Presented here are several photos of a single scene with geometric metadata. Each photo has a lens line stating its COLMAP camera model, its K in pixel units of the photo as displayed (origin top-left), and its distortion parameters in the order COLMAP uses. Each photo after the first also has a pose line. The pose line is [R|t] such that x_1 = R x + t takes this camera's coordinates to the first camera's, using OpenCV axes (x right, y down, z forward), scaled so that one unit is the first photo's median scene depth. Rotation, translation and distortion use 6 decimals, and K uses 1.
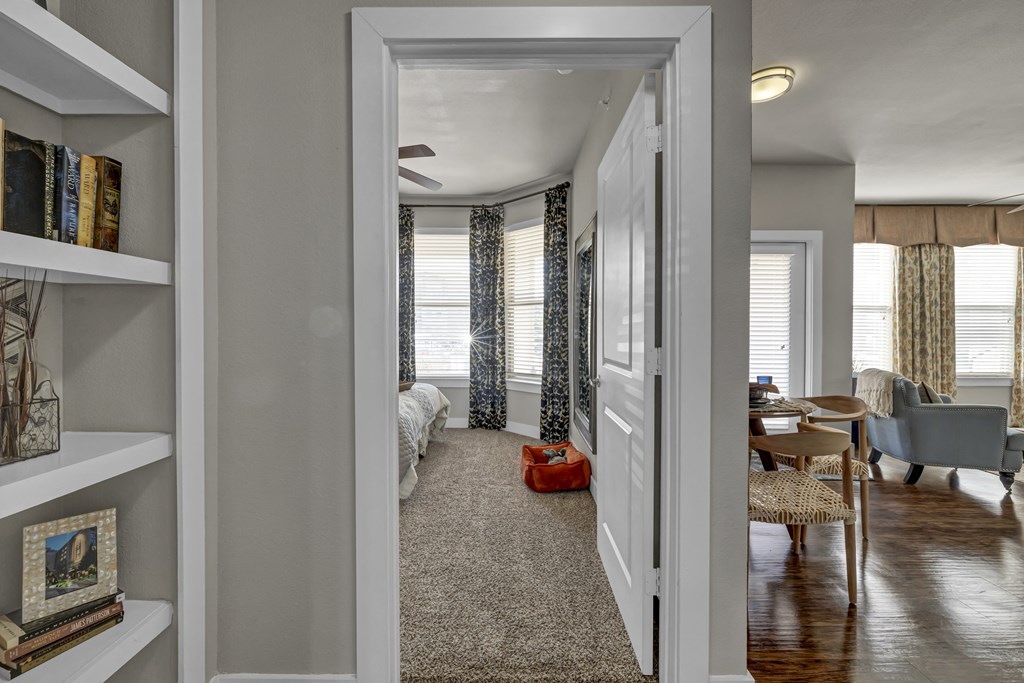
lens RADIAL K [[417.9, 0, 512.3], [0, 417.9, 332.0], [0, 0, 1]] dist [-0.000235, -0.000030]
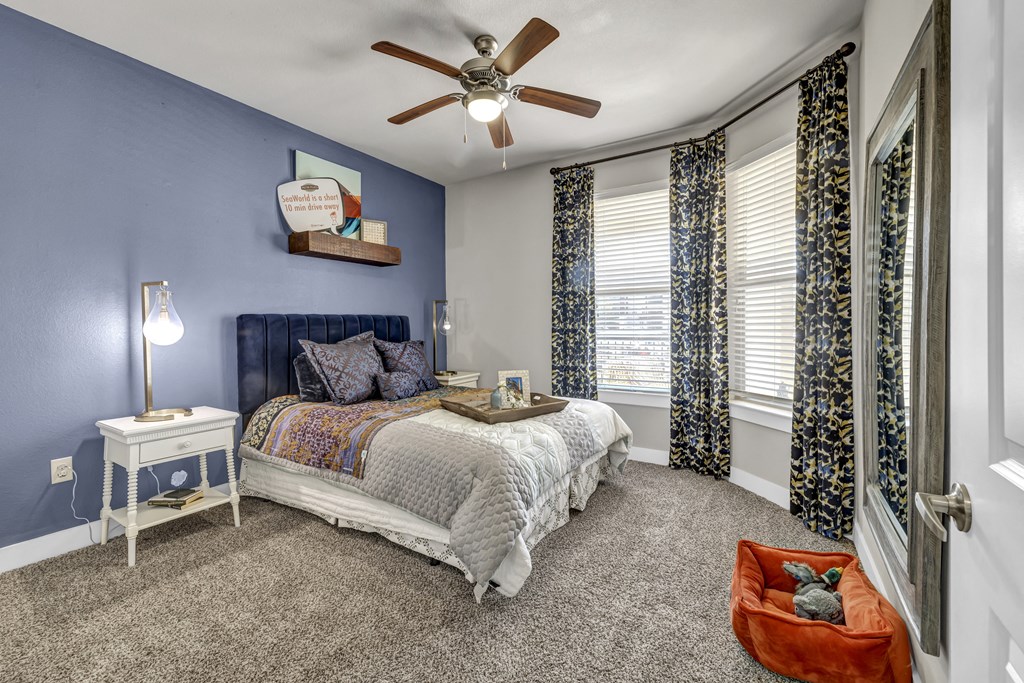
lens RADIAL K [[417.9, 0, 512.3], [0, 417.9, 332.0], [0, 0, 1]] dist [-0.000235, -0.000030]
pose [[0.843791, -0.002713, -0.536665, 0.053500], [0.007438, 0.999950, 0.006639, -0.000493], [0.536621, -0.009594, 0.843769, 0.312000]]
